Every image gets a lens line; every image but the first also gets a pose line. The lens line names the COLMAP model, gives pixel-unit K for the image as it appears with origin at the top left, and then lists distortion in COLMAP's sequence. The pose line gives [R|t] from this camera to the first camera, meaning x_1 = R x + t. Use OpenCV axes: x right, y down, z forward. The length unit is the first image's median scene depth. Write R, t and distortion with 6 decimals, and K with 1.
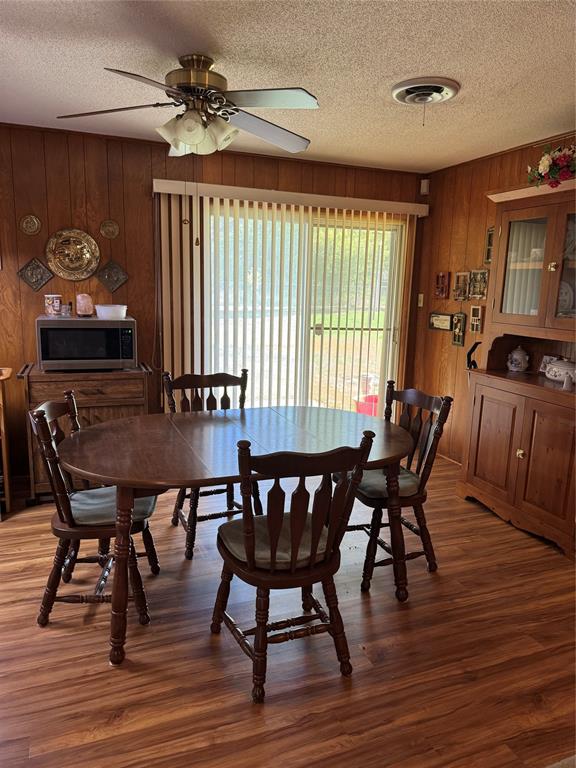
lens RADIAL K [[556.7, 0, 289.7], [0, 556.7, 386.2], [0, 0, 1]] dist [0.078924, -0.112264]
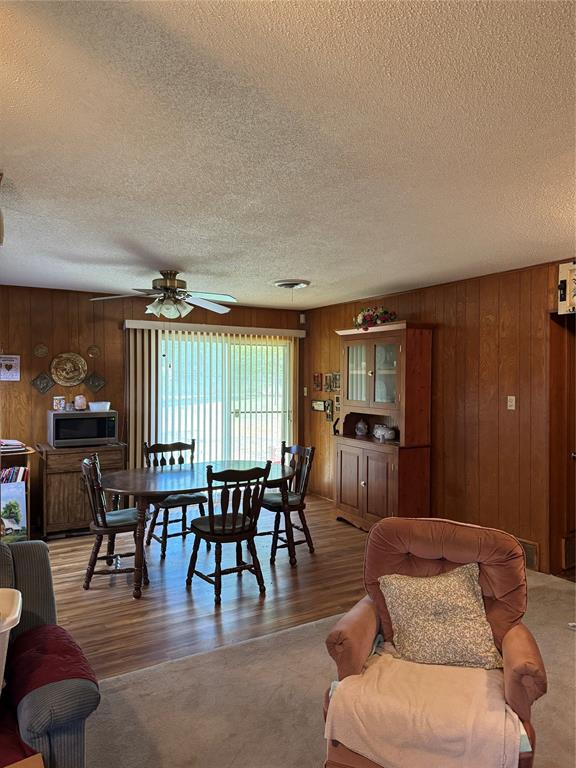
lens RADIAL K [[556.7, 0, 289.7], [0, 556.7, 386.2], [0, 0, 1]] dist [0.078924, -0.112264]
pose [[0.986435, -0.026153, 0.162053, -0.059309], [0.050731, 0.987468, -0.149444, 0.068356], [-0.156114, 0.155638, 0.975400, -0.588400]]
